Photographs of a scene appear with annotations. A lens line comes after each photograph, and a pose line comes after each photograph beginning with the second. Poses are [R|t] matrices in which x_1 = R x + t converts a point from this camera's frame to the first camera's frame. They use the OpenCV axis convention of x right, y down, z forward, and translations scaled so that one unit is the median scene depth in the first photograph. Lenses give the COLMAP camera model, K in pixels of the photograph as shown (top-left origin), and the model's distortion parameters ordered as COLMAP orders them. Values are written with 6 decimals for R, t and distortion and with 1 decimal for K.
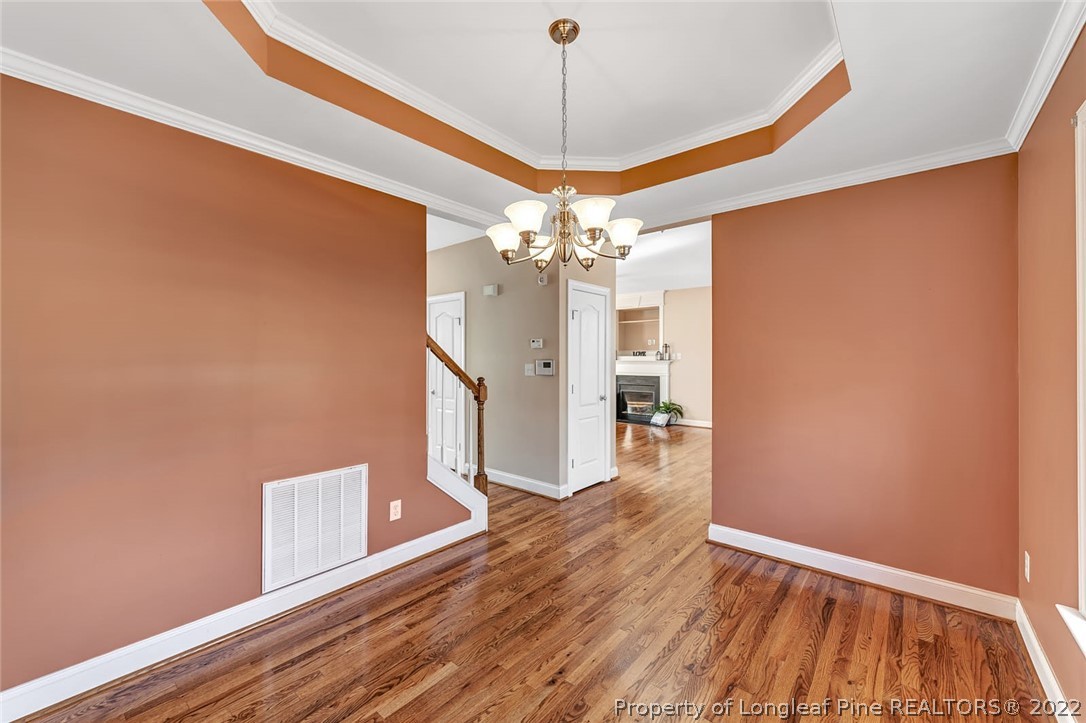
lens RADIAL K [[434.8, 0, 545.7], [0, 434.8, 358.3], [0, 0, 1]] dist [-0.000321, 0.000066]
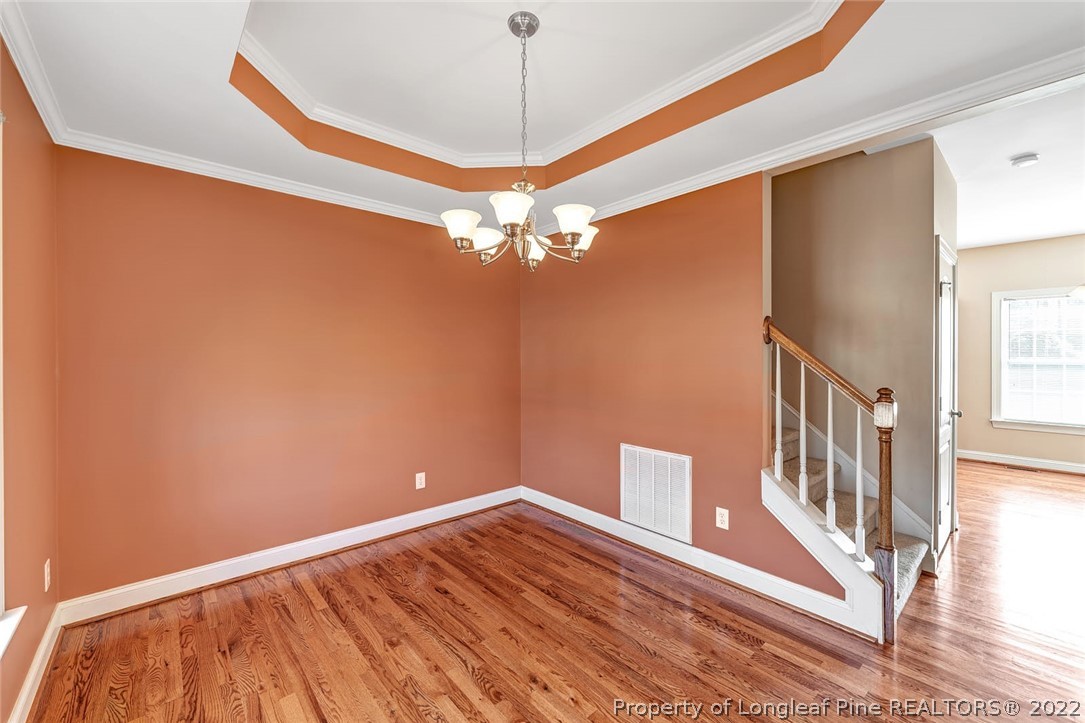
lens RADIAL K [[443.5, 0, 540.0], [0, 443.5, 353.7], [0, 0, 1]] dist [0.002829, 0.000128]
pose [[-0.158876, -0.000133, -0.987299, 0.807769], [0.000985, 0.999999, -0.000294, -0.008855], [0.987298, -0.001019, -0.158876, 0.924693]]
